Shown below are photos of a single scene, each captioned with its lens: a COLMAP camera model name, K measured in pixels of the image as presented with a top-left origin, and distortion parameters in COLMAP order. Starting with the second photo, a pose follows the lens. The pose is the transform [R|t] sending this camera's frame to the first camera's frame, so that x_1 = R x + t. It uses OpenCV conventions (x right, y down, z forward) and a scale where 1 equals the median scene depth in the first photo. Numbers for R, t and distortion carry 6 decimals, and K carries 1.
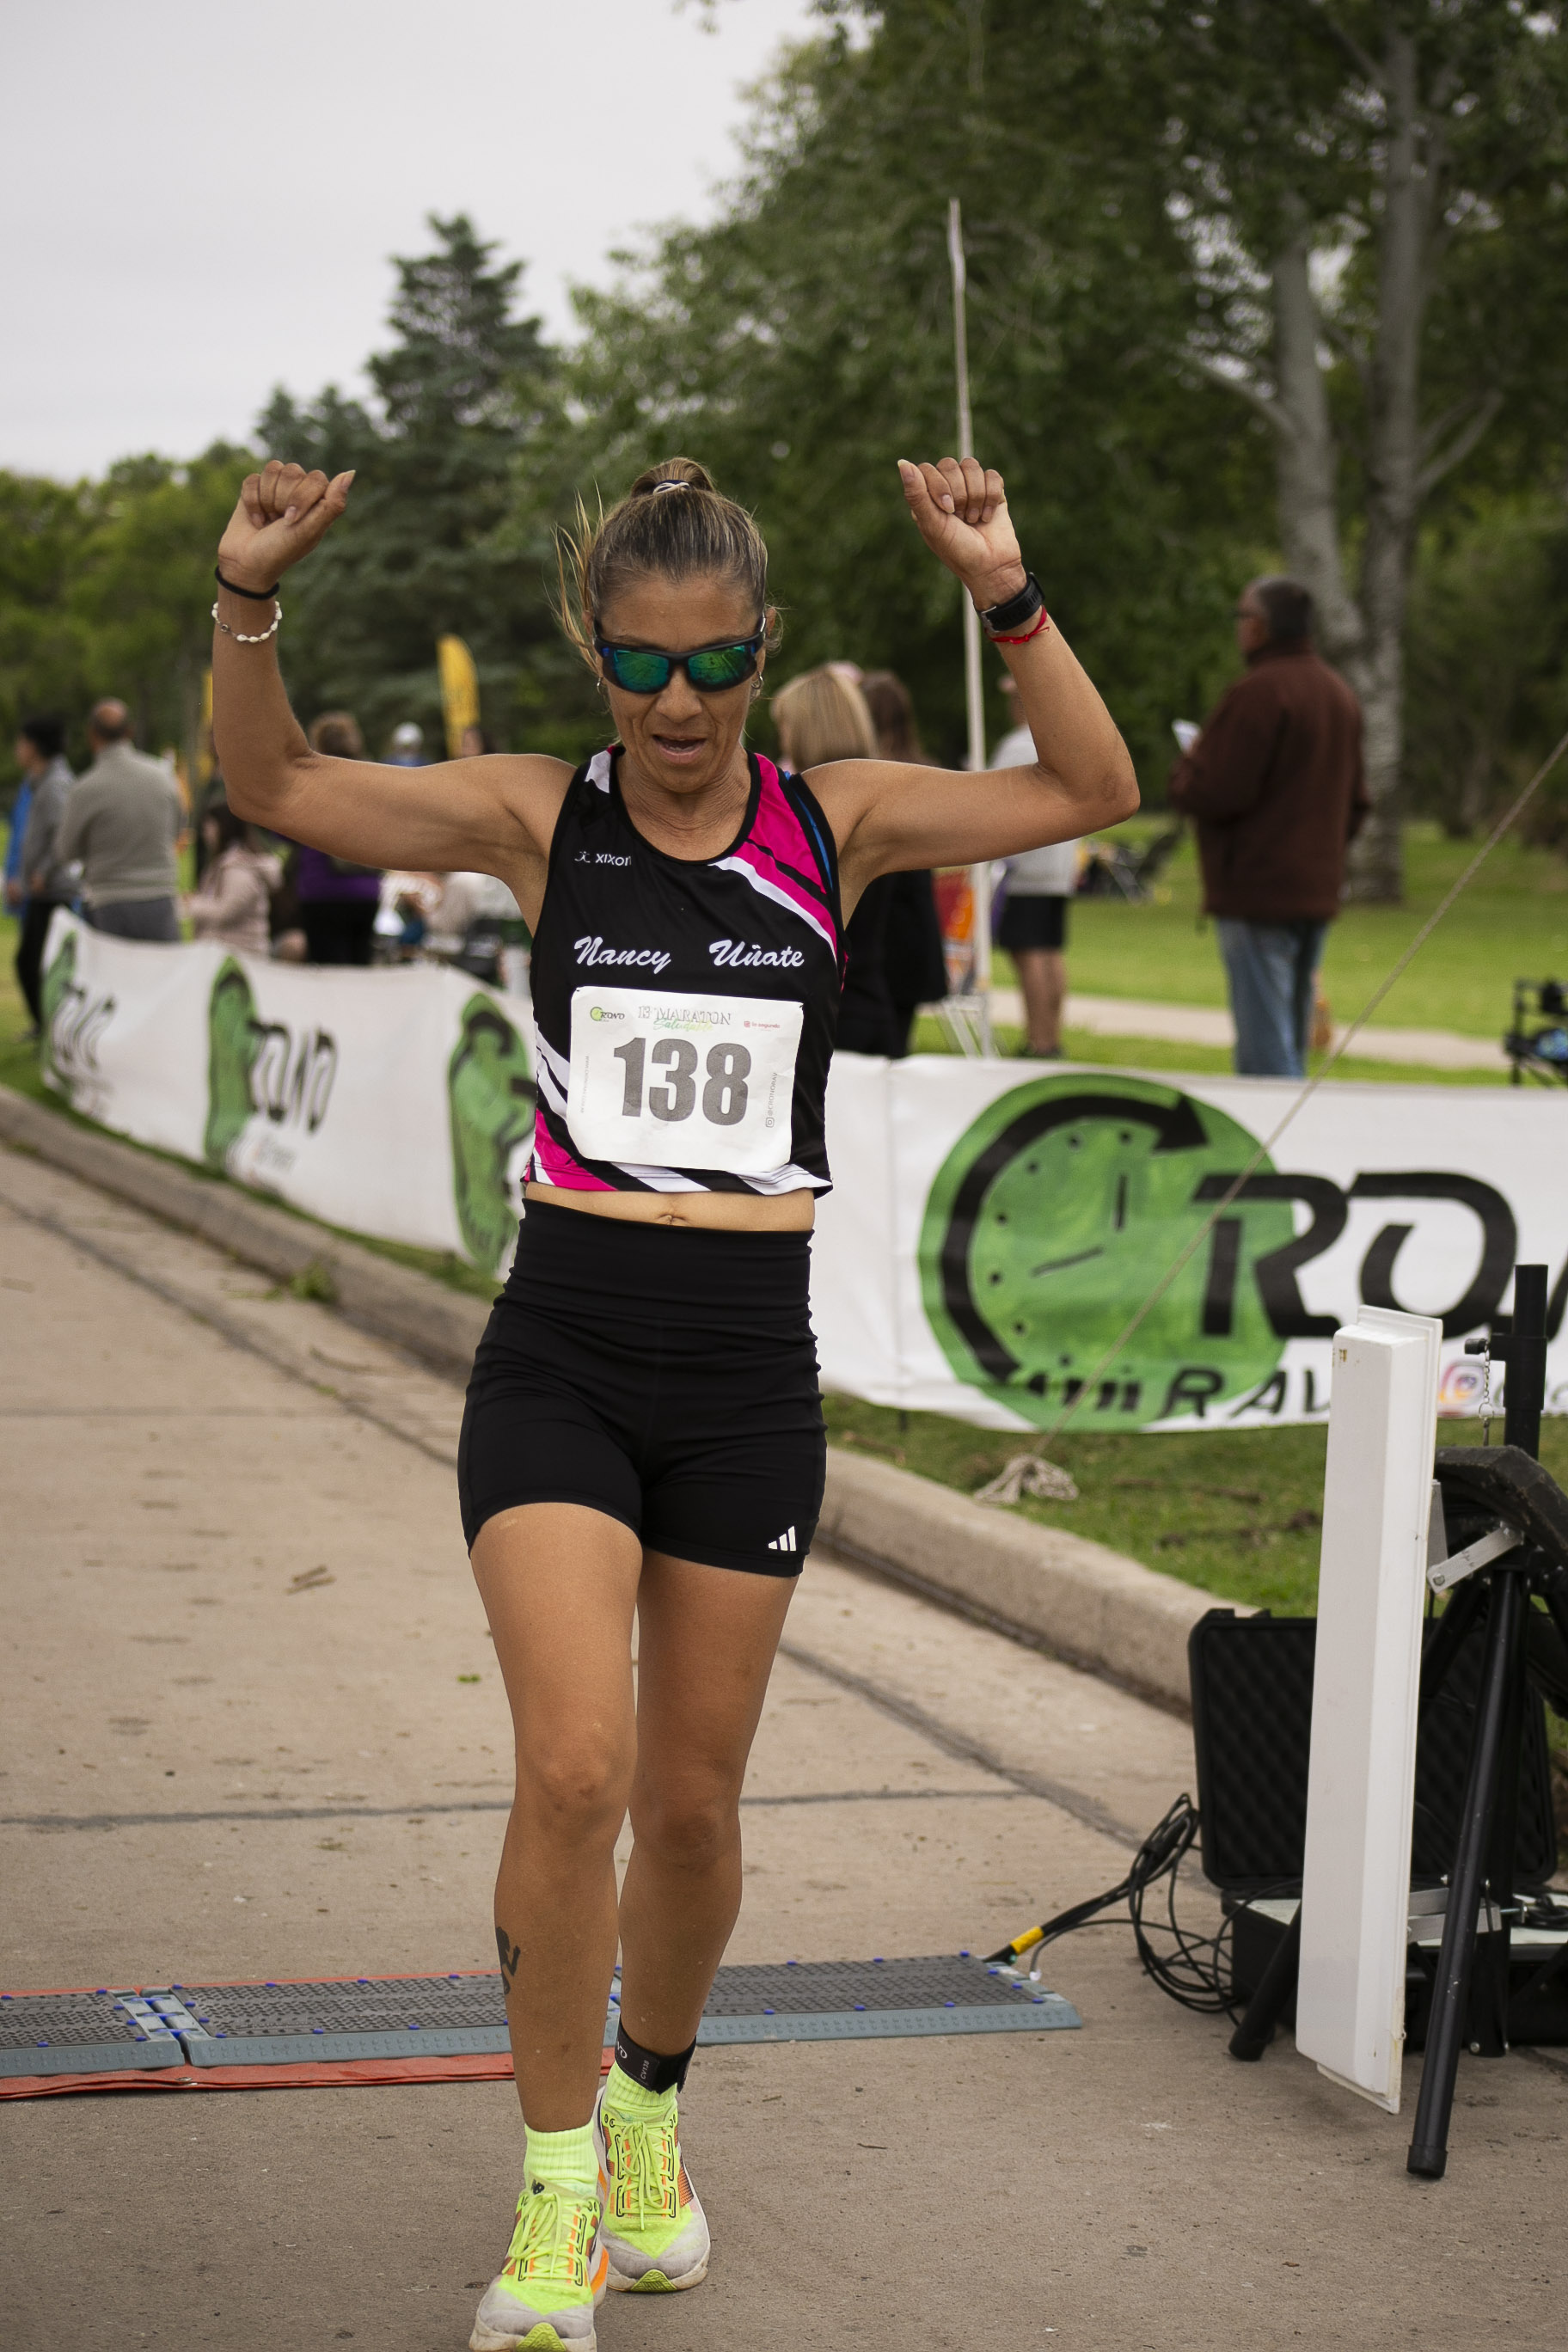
lens RADIAL K [[5504.9, 0, 784.0], [0, 5504.9, 1176.0], [0, 0, 1]] dist [-0.064155, 0.523083]
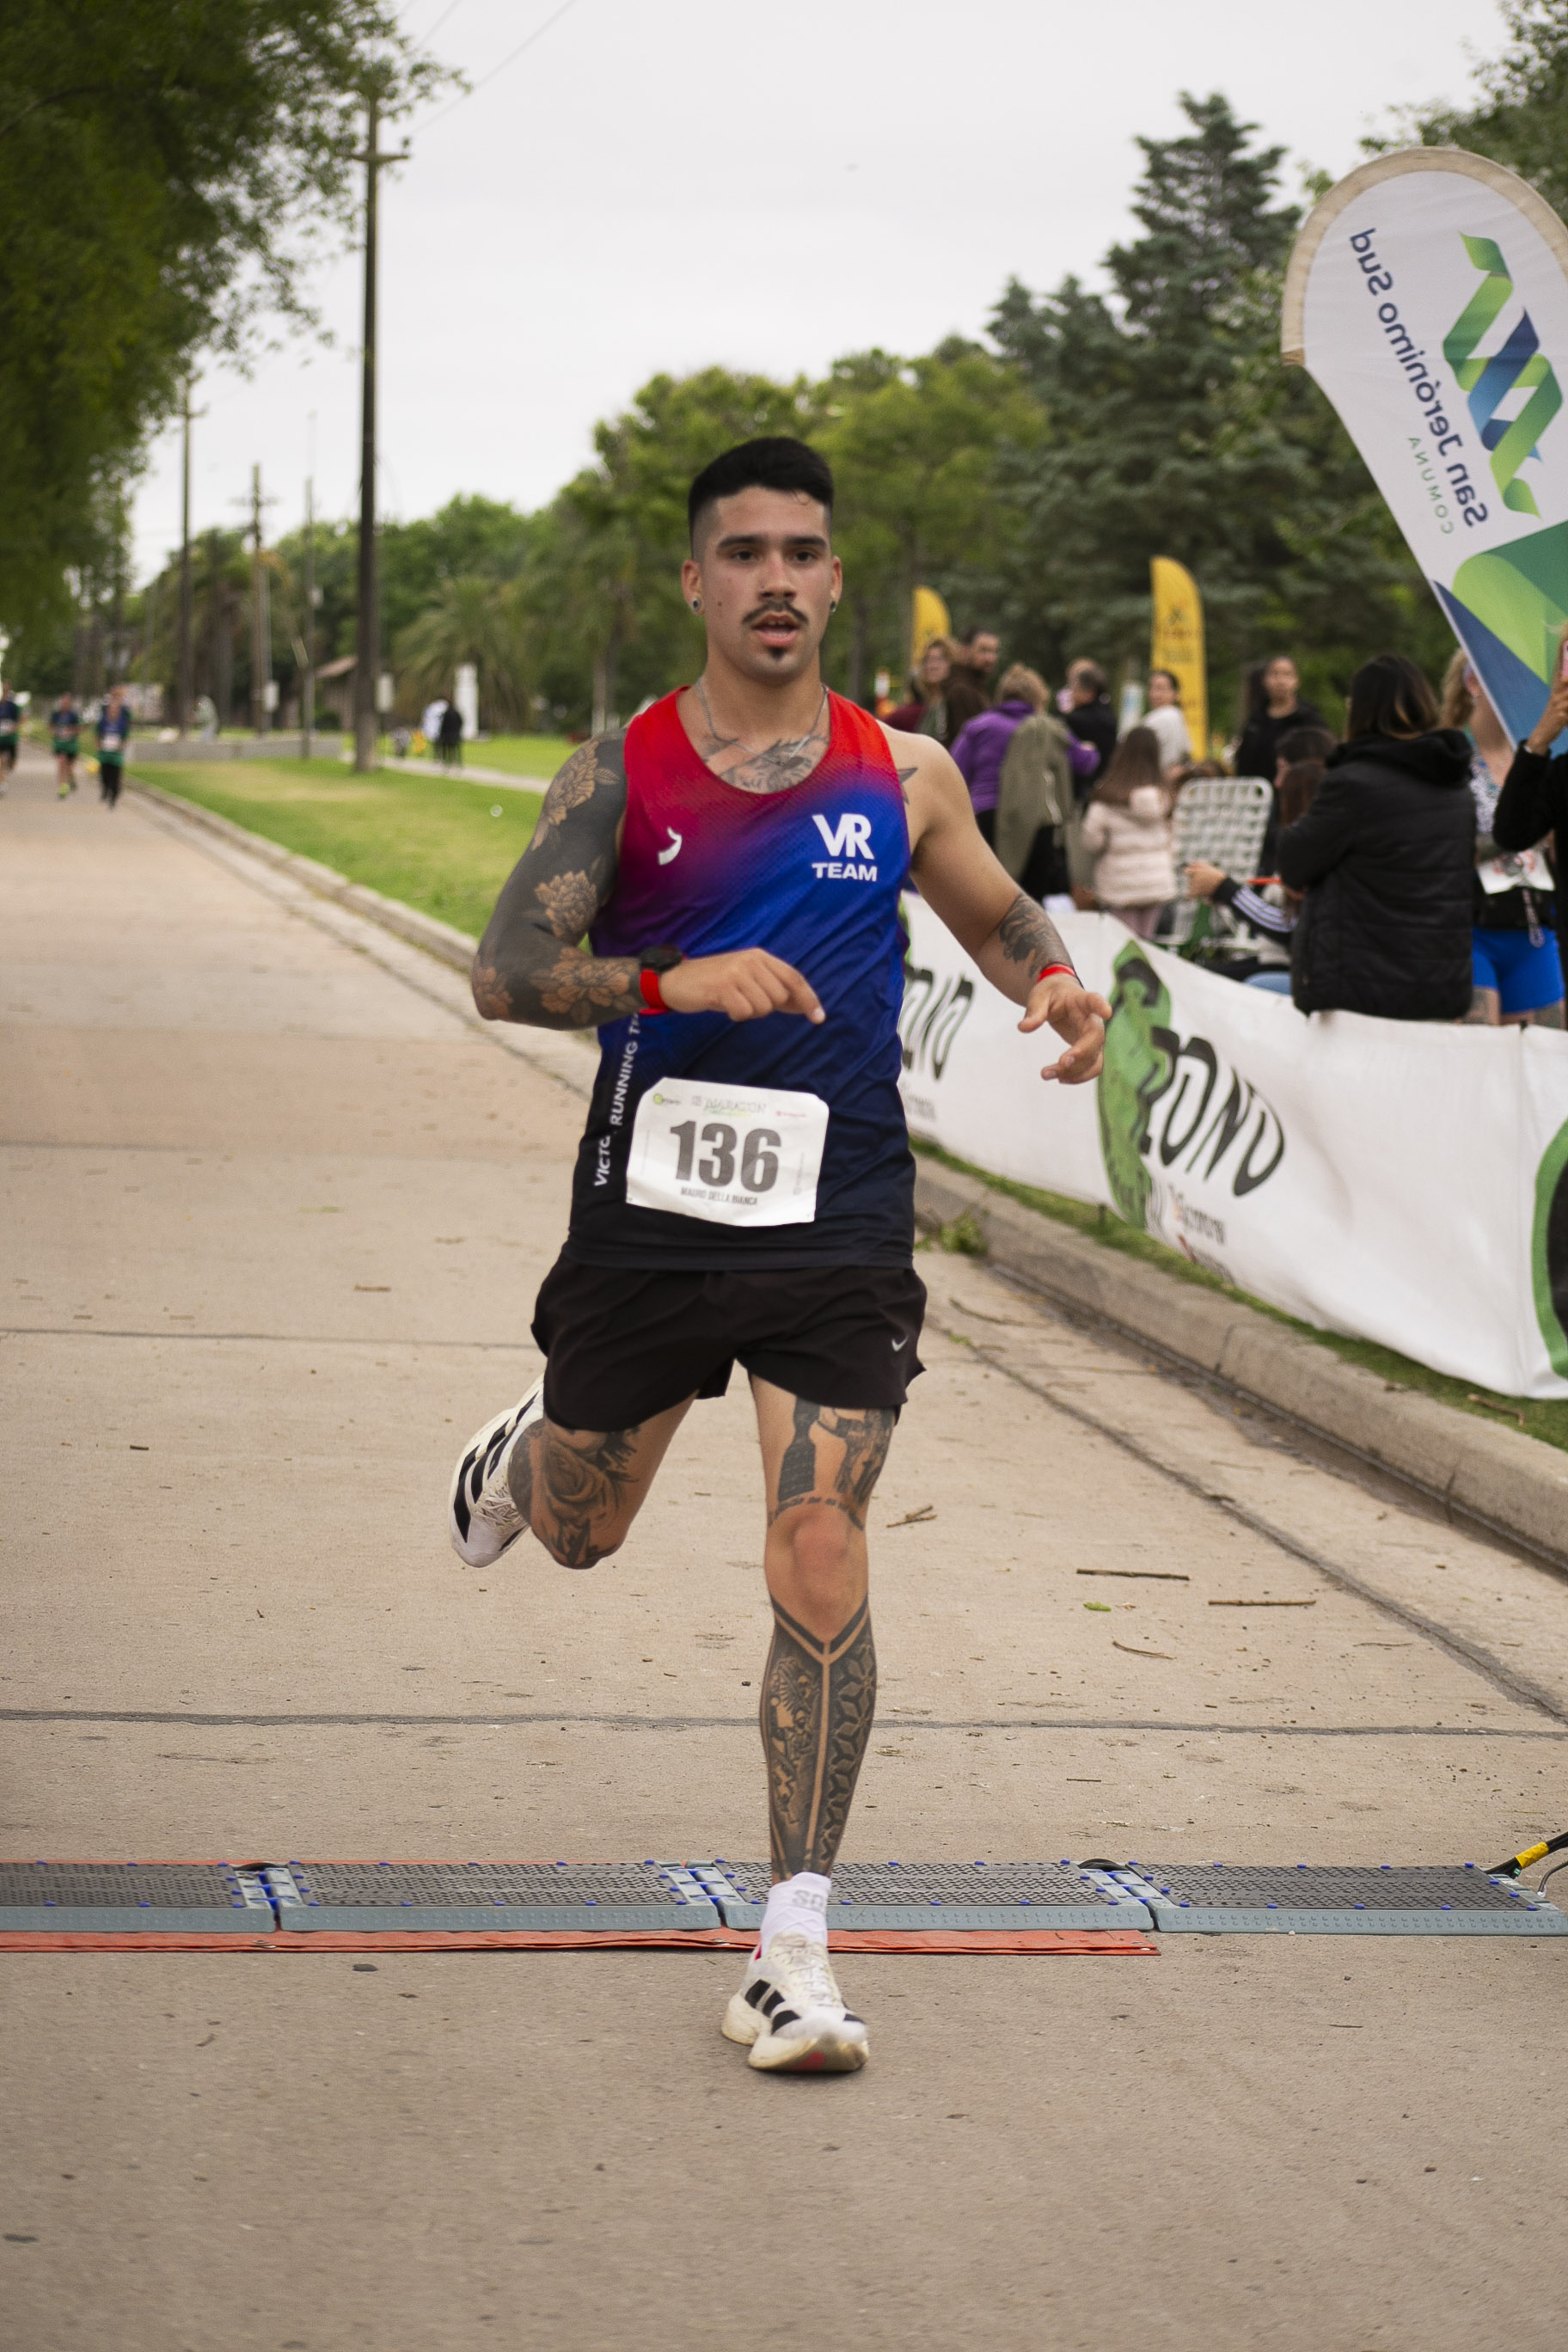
lens RADIAL K [[6094.8, 0, 784.0], [0, 6094.8, 1176.0], [0, 0, 1]] dist [0.051832, 0.986257]
pose [[0.991289, 0.026279, -0.129055, 0.038648], [-0.025592, 0.999648, 0.006979, 0.004011], [0.129193, -0.003616, 0.991613, -0.132383]]
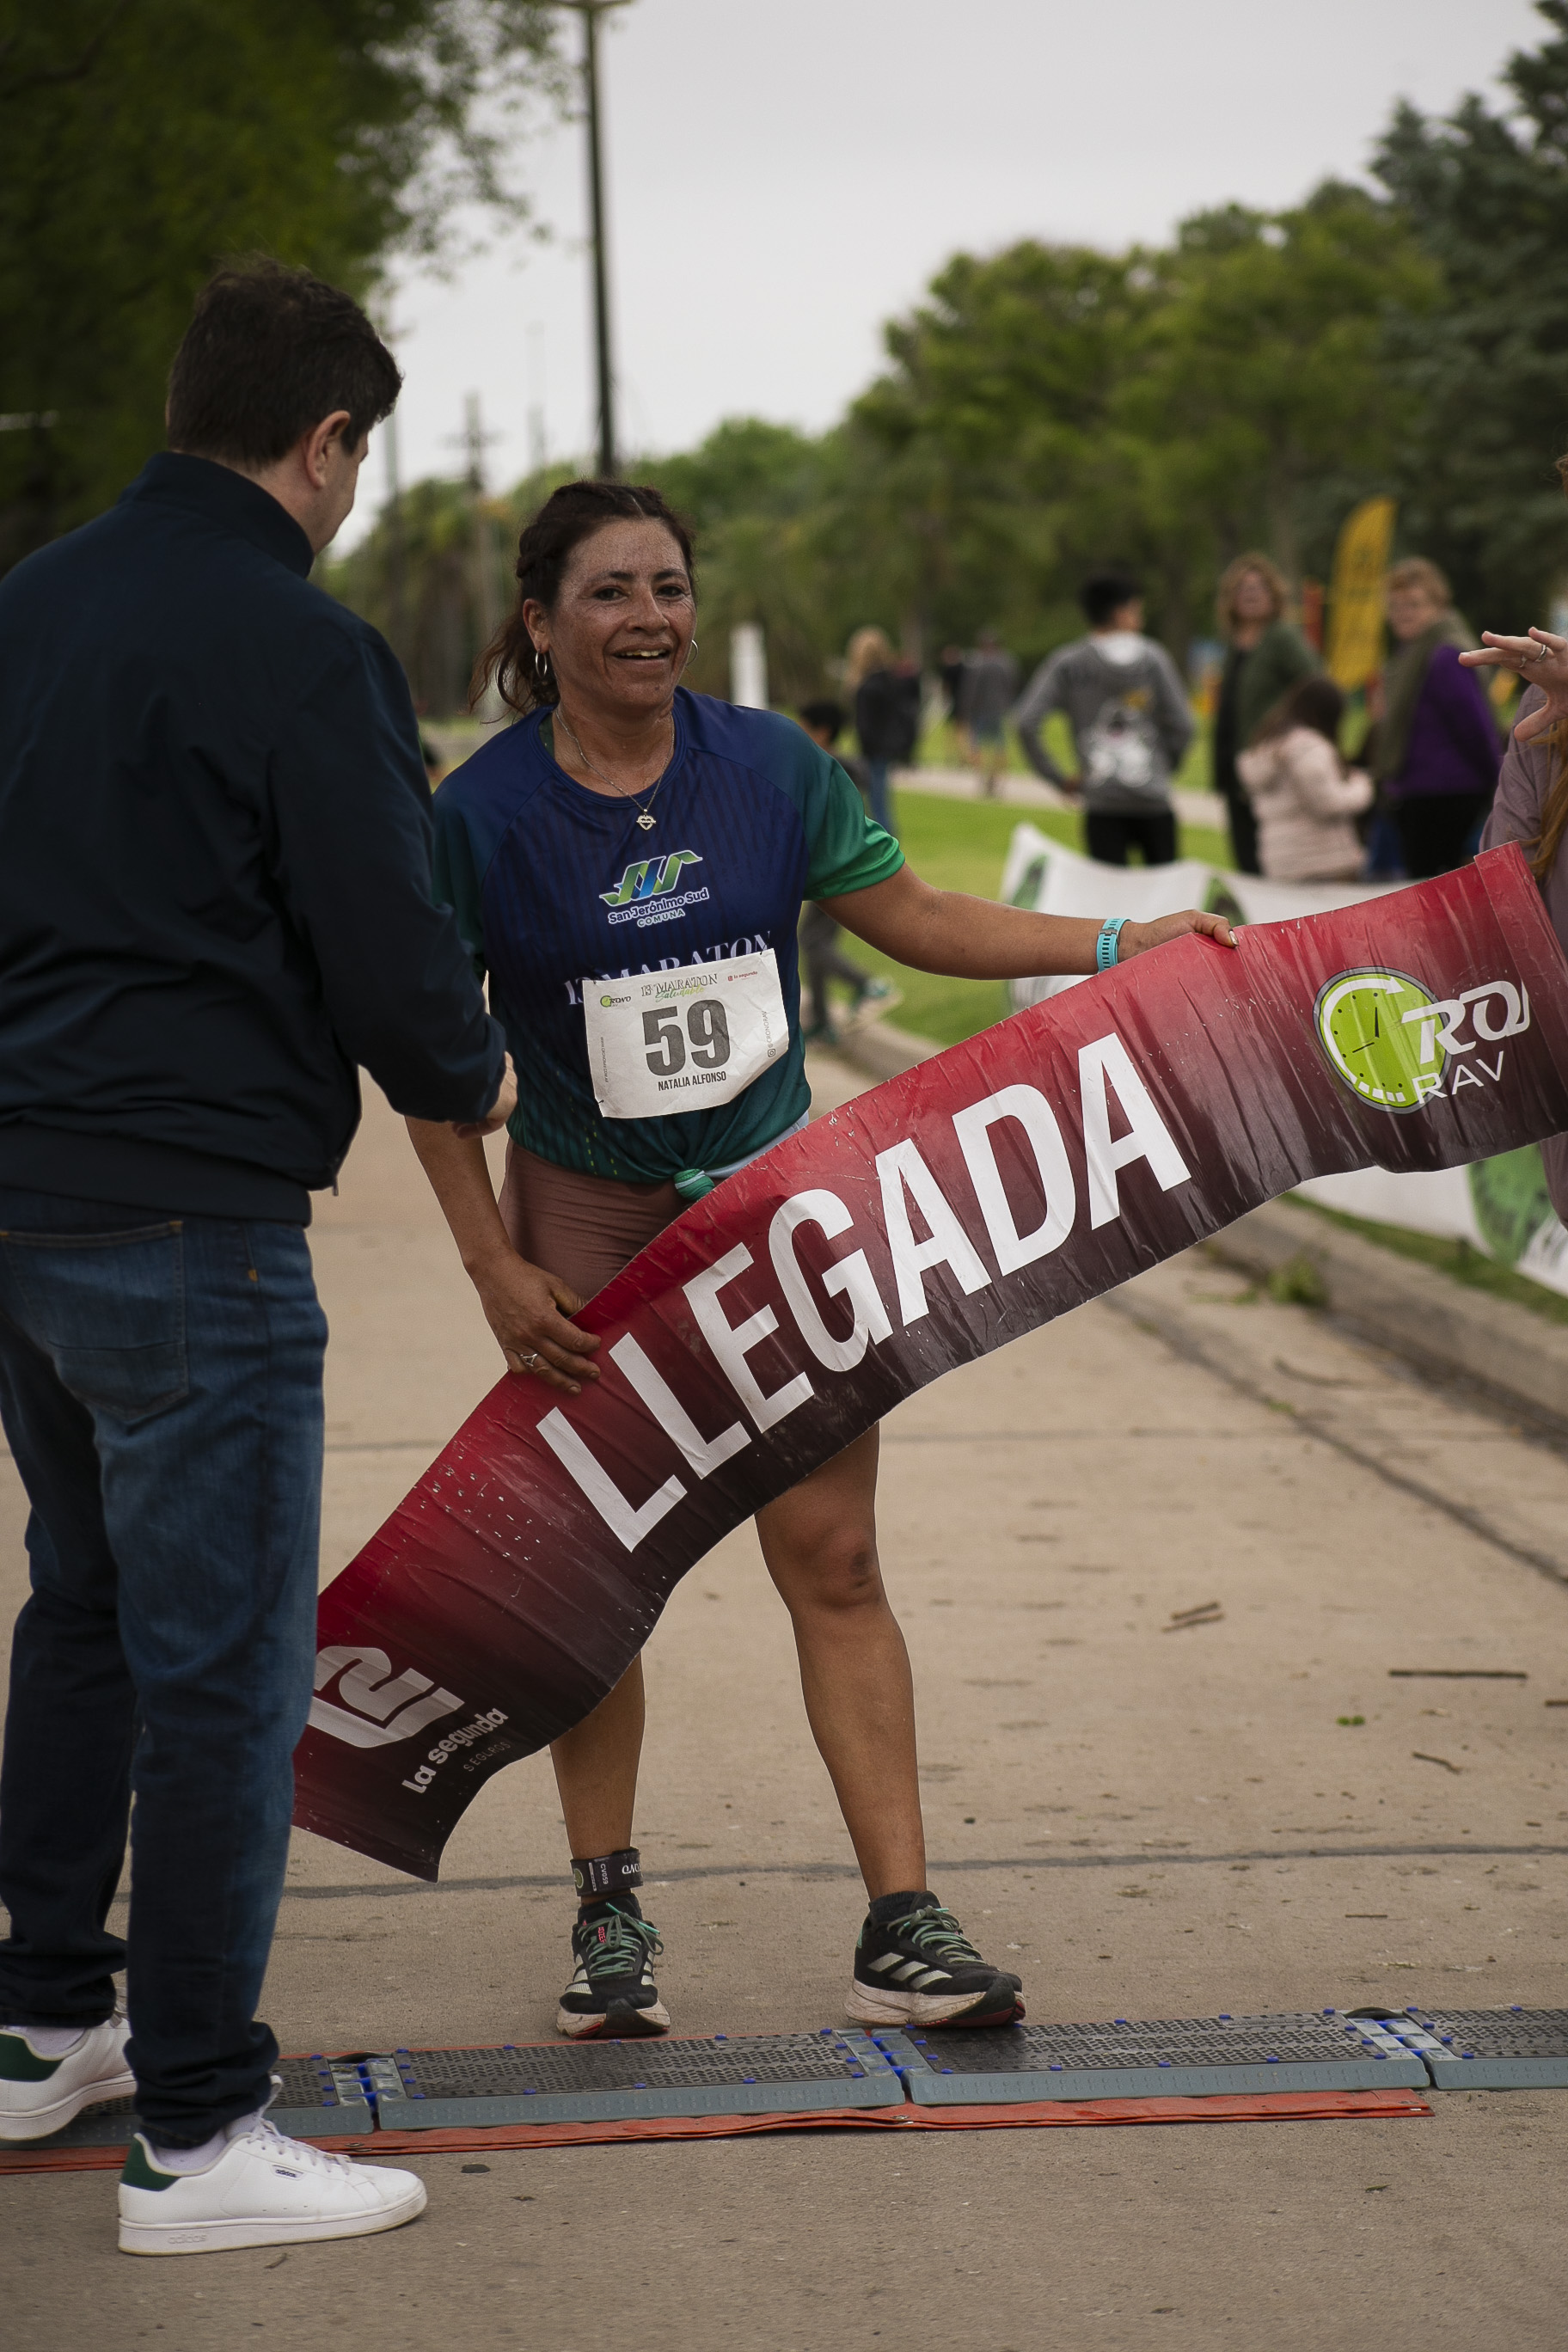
lens RADIAL K [[7535.8, 0, 776.6], [0, 7535.8, 1171.0], [0, 0, 1]] dist [0.379228, 2.971705]
pose [[0.982549, -0.026080, -0.184169, 0.074417], [0.025900, 0.999659, -0.003385, 0.008773], [0.184195, -0.001444, 0.982889, -0.163577]]
